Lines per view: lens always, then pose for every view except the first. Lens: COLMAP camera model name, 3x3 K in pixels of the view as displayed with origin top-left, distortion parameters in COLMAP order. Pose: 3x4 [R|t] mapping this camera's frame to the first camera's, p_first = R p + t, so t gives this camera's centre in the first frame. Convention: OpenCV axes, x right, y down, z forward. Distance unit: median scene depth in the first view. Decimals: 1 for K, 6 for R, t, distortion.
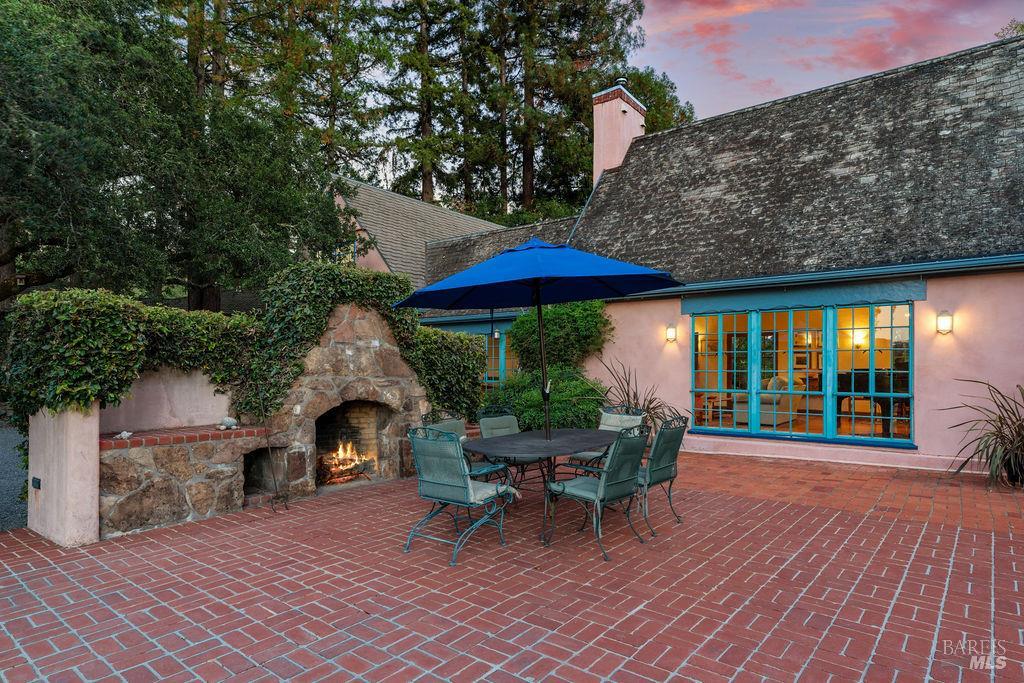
lens RADIAL K [[592.2, 0, 482.8], [0, 592.2, 361.3], [0, 0, 1]] dist [-0.005493, -0.000345]
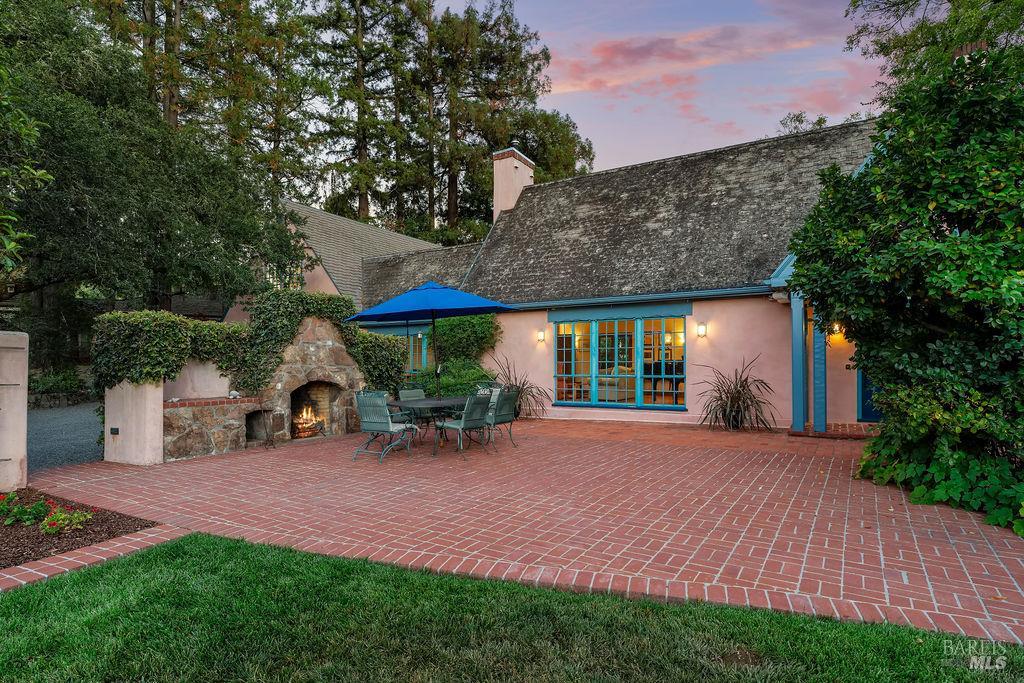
lens RADIAL K [[551.7, 0, 498.4], [0, 551.7, 356.3], [0, 0, 1]] dist [-0.010480, 0.003868]
pose [[0.989199, -0.002884, 0.146549, 0.024261], [0.003284, 0.999992, -0.002488, 0.005580], [-0.146541, 0.002942, 0.989200, -0.292513]]
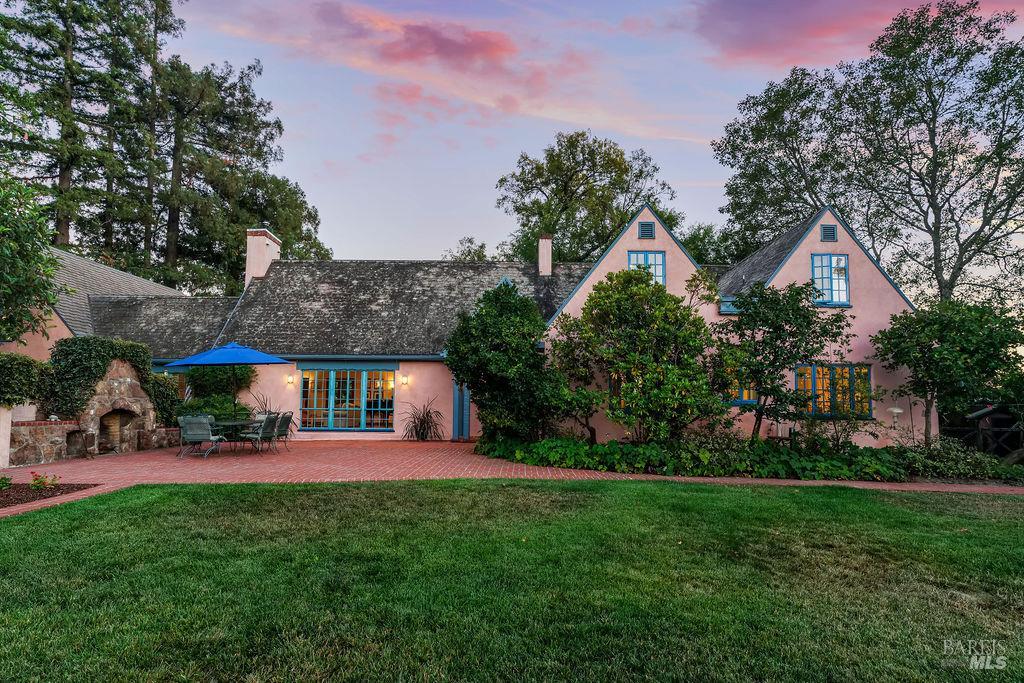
lens RADIAL K [[504.5, 0, 510.3], [0, 504.5, 377.8], [0, 0, 1]] dist [-0.004221, 0.000940]
pose [[0.759567, 0.040736, 0.649153, -0.203478], [-0.014261, 0.998840, -0.045994, 0.013664], [-0.650273, 0.025678, 0.759266, -0.708190]]
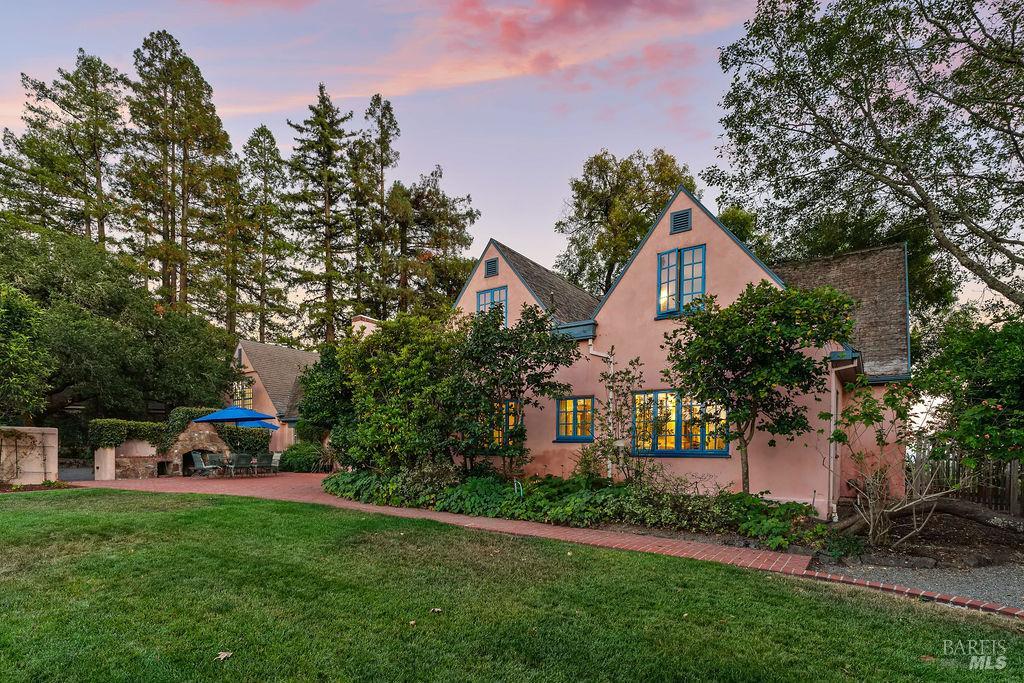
lens RADIAL K [[500.4, 0, 502.4], [0, 500.4, 445.1], [0, 0, 1]] dist [0.000349, -0.000657]
pose [[0.994251, -0.000760, 0.107072, 0.741279], [0.000685, 0.999999, 0.000737, 0.026105], [-0.107072, -0.000659, 0.994251, -1.231427]]
